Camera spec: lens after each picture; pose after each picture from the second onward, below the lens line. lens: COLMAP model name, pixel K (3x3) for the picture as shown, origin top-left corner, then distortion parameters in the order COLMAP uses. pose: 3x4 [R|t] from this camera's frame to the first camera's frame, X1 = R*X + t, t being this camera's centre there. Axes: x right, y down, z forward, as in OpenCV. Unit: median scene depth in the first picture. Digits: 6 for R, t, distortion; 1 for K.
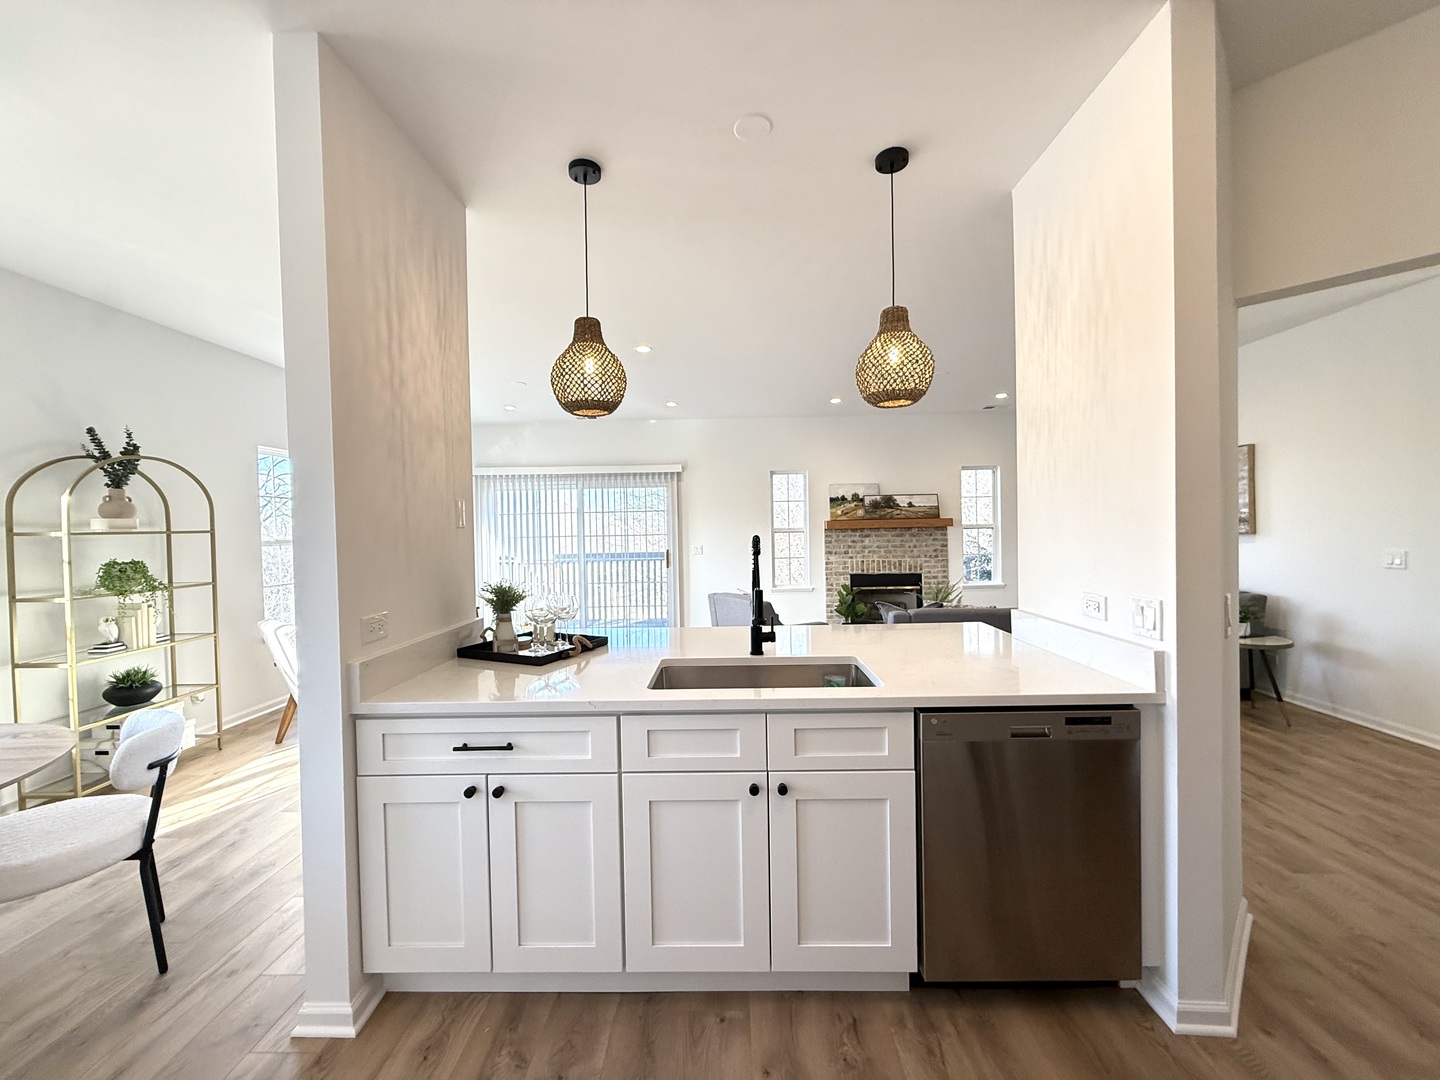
lens RADIAL K [[569.9, 0, 716.3], [0, 569.9, 537.6], [0, 0, 1]] dist [-0.000080, -0.000017]
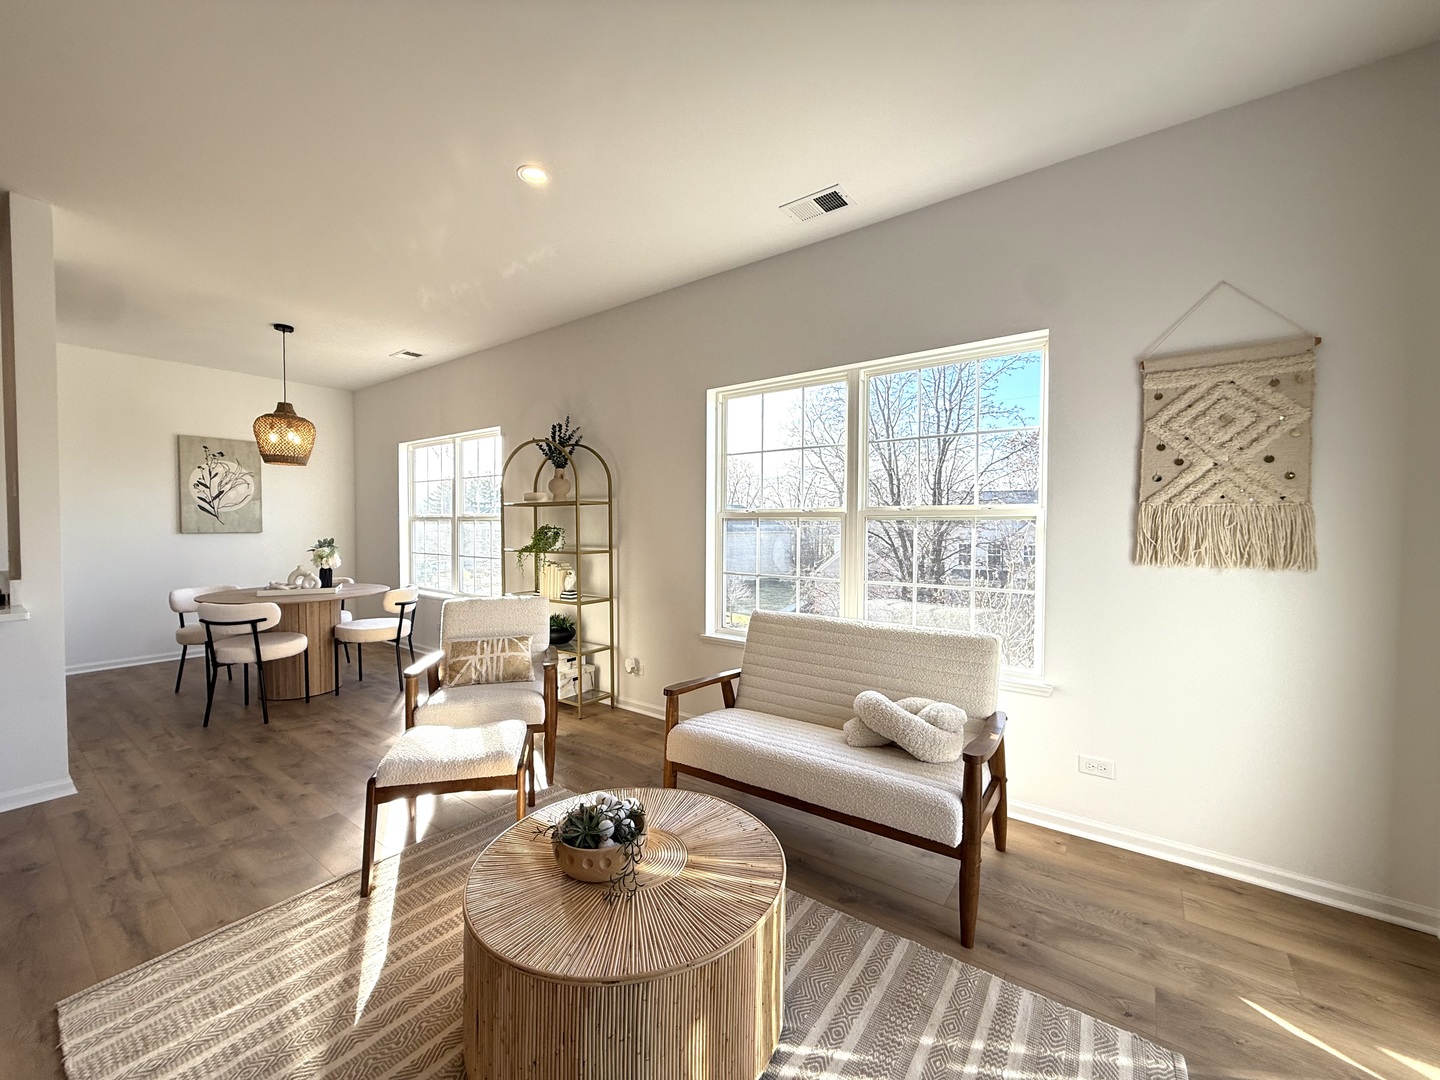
lens RADIAL K [[569.9, 0, 716.3], [0, 569.9, 537.6], [0, 0, 1]] dist [-0.000080, -0.000017]
pose [[-0.577379, 0.035438, -0.815707, -0.105013], [-0.005061, 0.998883, 0.046979, 0.002353], [0.816461, 0.031252, -0.576554, 0.907690]]
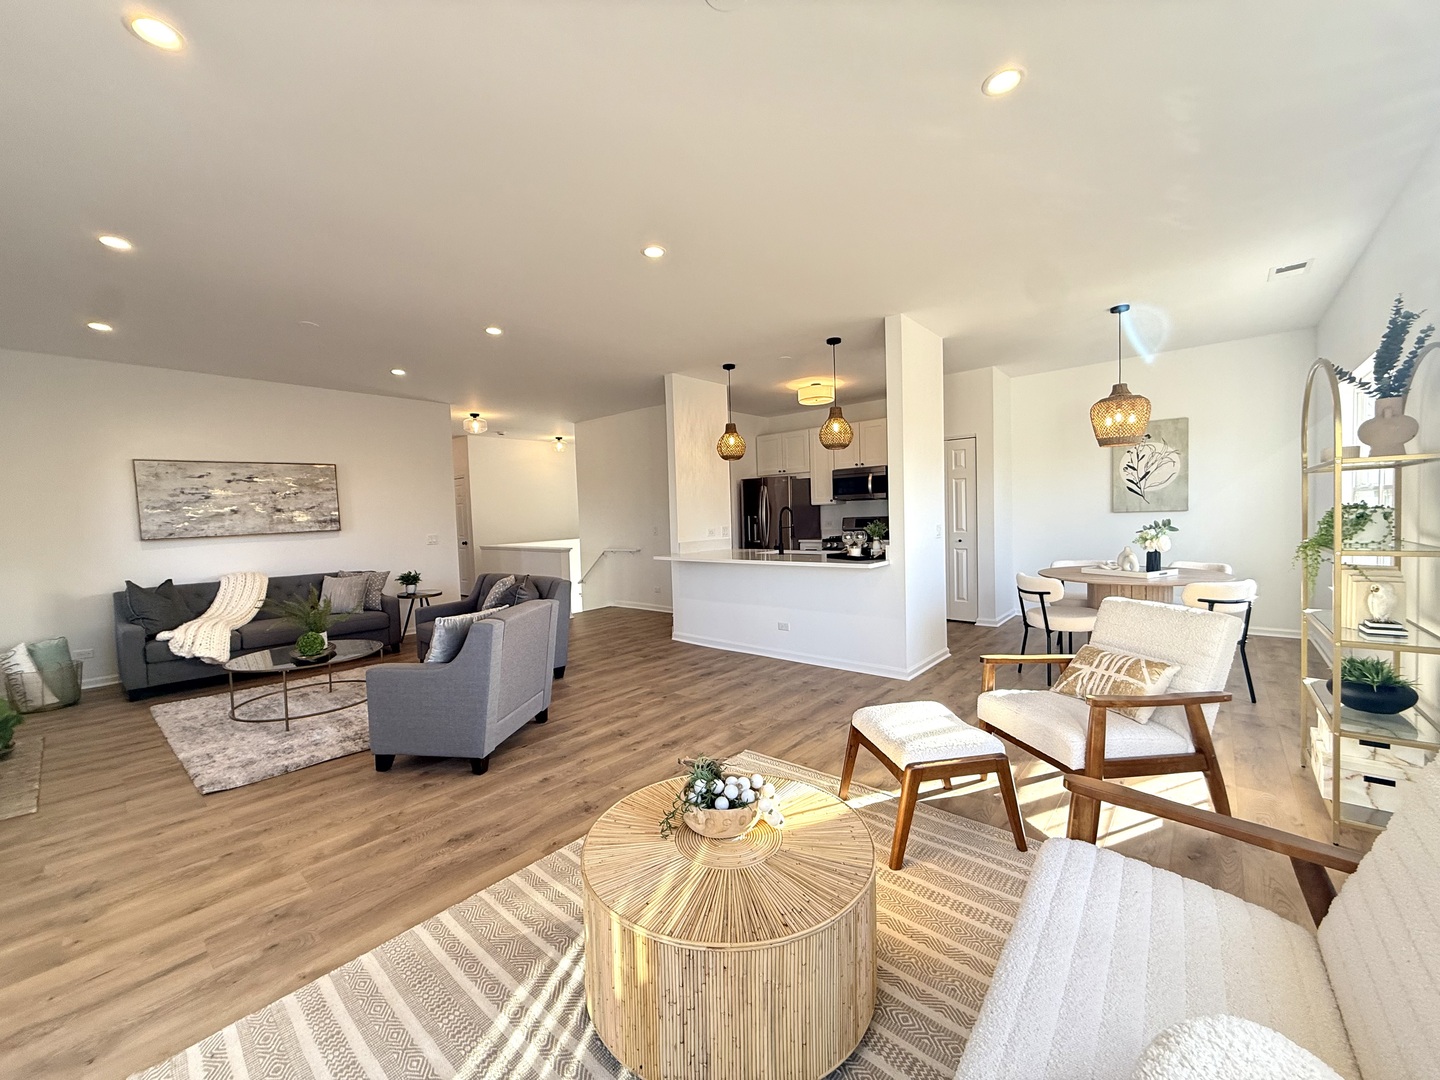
lens RADIAL K [[569.9, 0, 716.3], [0, 569.9, 537.6], [0, 0, 1]] dist [-0.000080, -0.000017]
pose [[-0.769633, 0.016252, 0.638280, -0.397122], [0.056622, 0.997475, 0.042876, 0.002905], [-0.635971, 0.069139, -0.768609, 0.932517]]
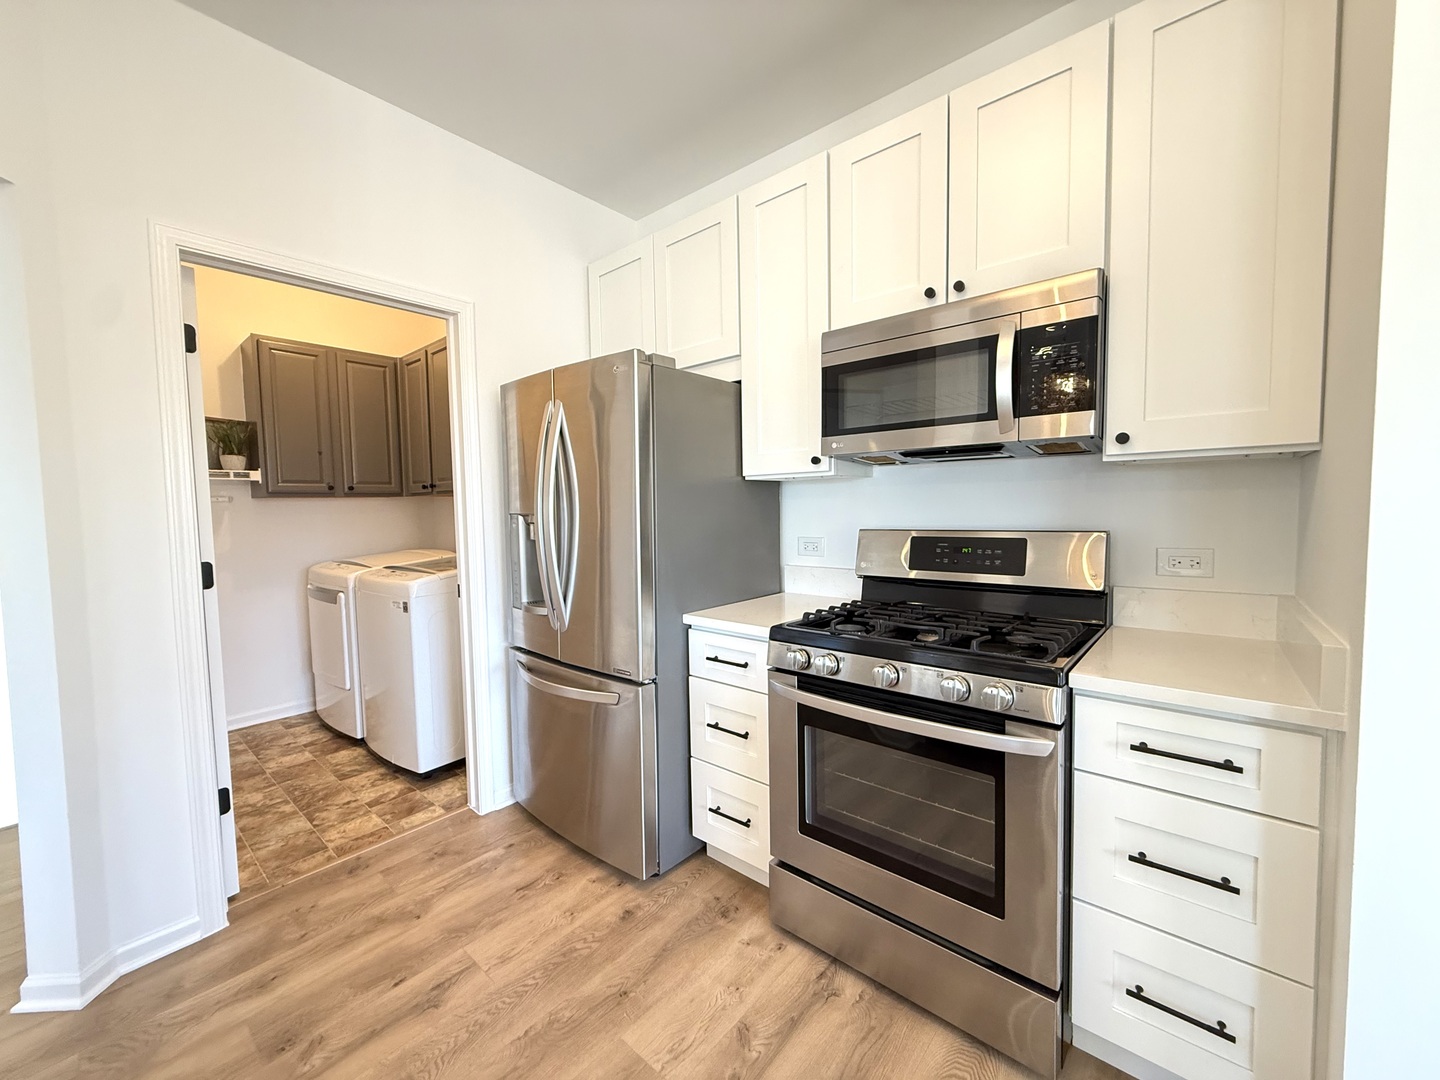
lens RADIAL K [[569.9, 0, 716.3], [0, 569.9, 537.6], [0, 0, 1]] dist [-0.000080, -0.000017]
pose [[-0.769408, -0.008167, 0.638705, -0.004534], [0.036550, 0.997717, 0.056787, 0.010976], [-0.637711, 0.067037, -0.767353, 0.184621]]
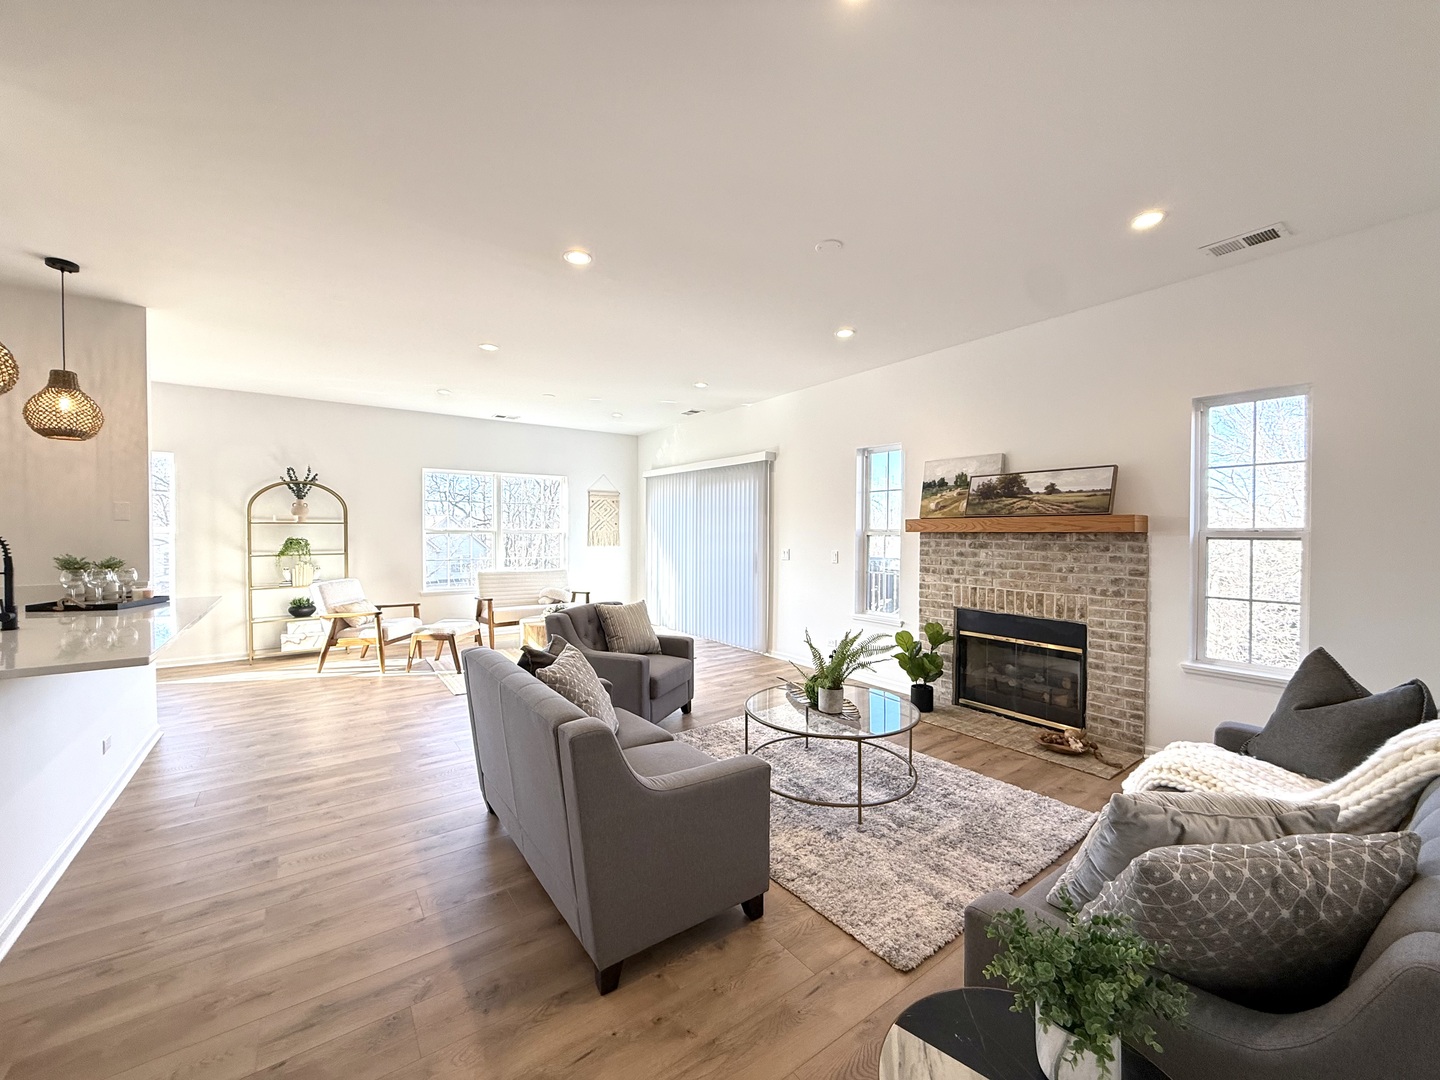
lens RADIAL K [[569.9, 0, 716.3], [0, 569.9, 537.6], [0, 0, 1]] dist [-0.000080, -0.000017]
pose [[0.603027, 0.030466, -0.797139, 0.564701], [-0.027344, 0.999473, 0.017513, -0.014035], [0.797252, 0.011236, 0.603542, 0.435033]]
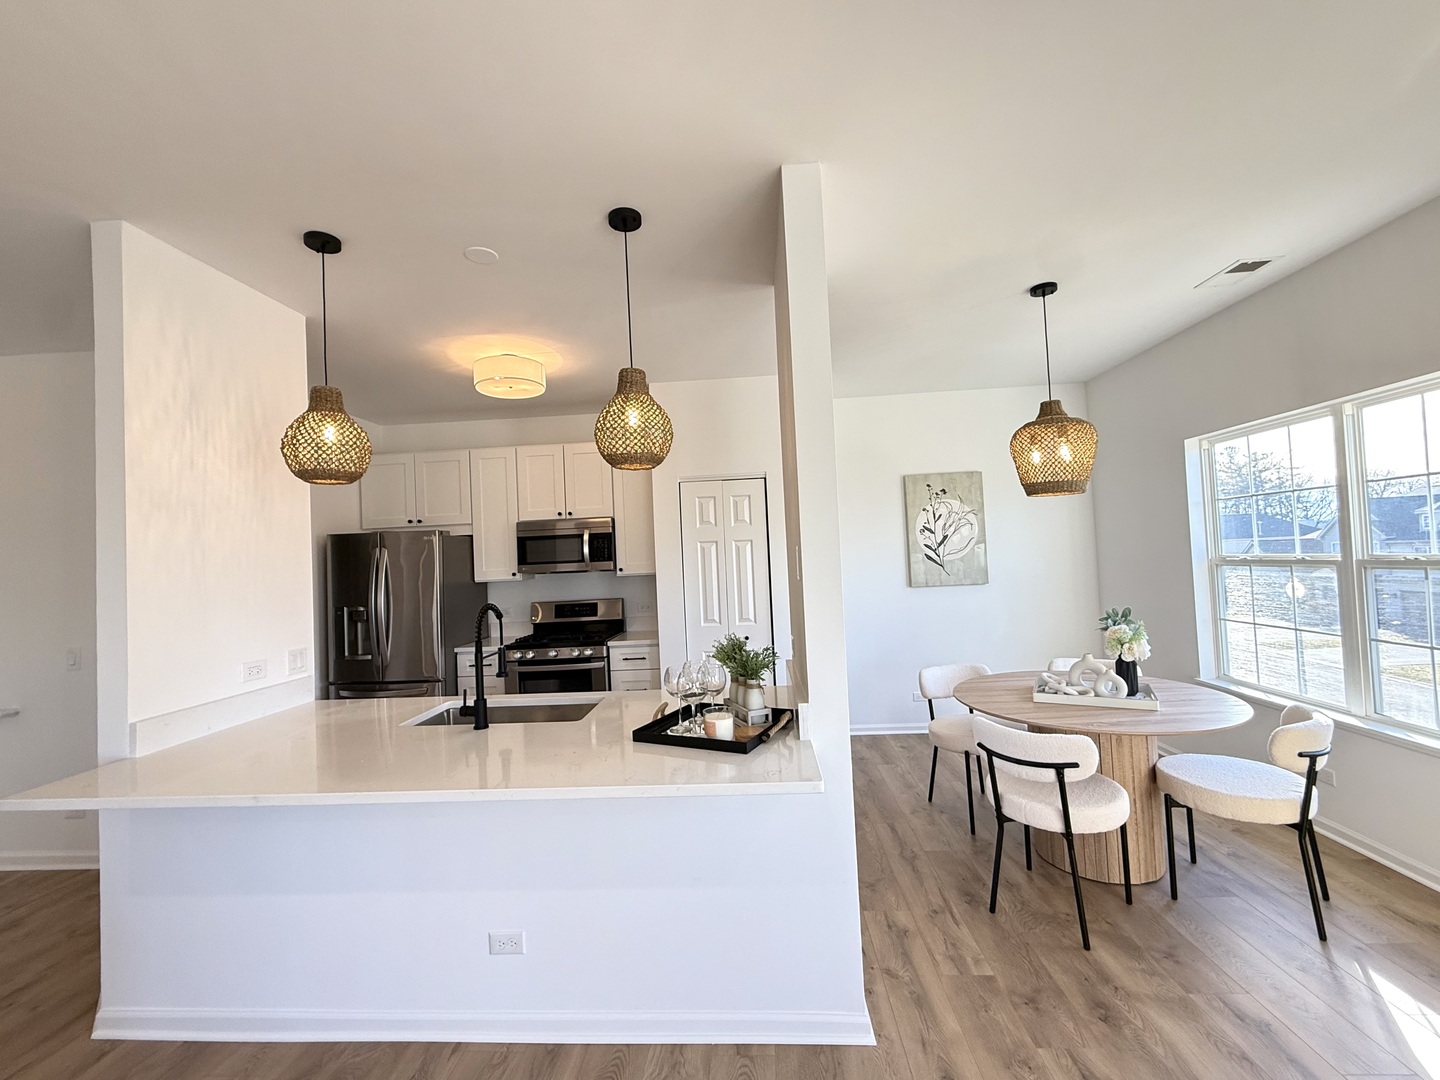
lens RADIAL K [[610.9, 0, 714.8], [0, 610.9, 539.3], [0, 0, 1]] dist [-0.000440, -0.000128]
pose [[-0.997058, 0.064006, 0.042163, -0.119360], [0.063367, 0.997857, -0.016330, -0.022261], [-0.043118, -0.013610, -0.998977, 0.608715]]
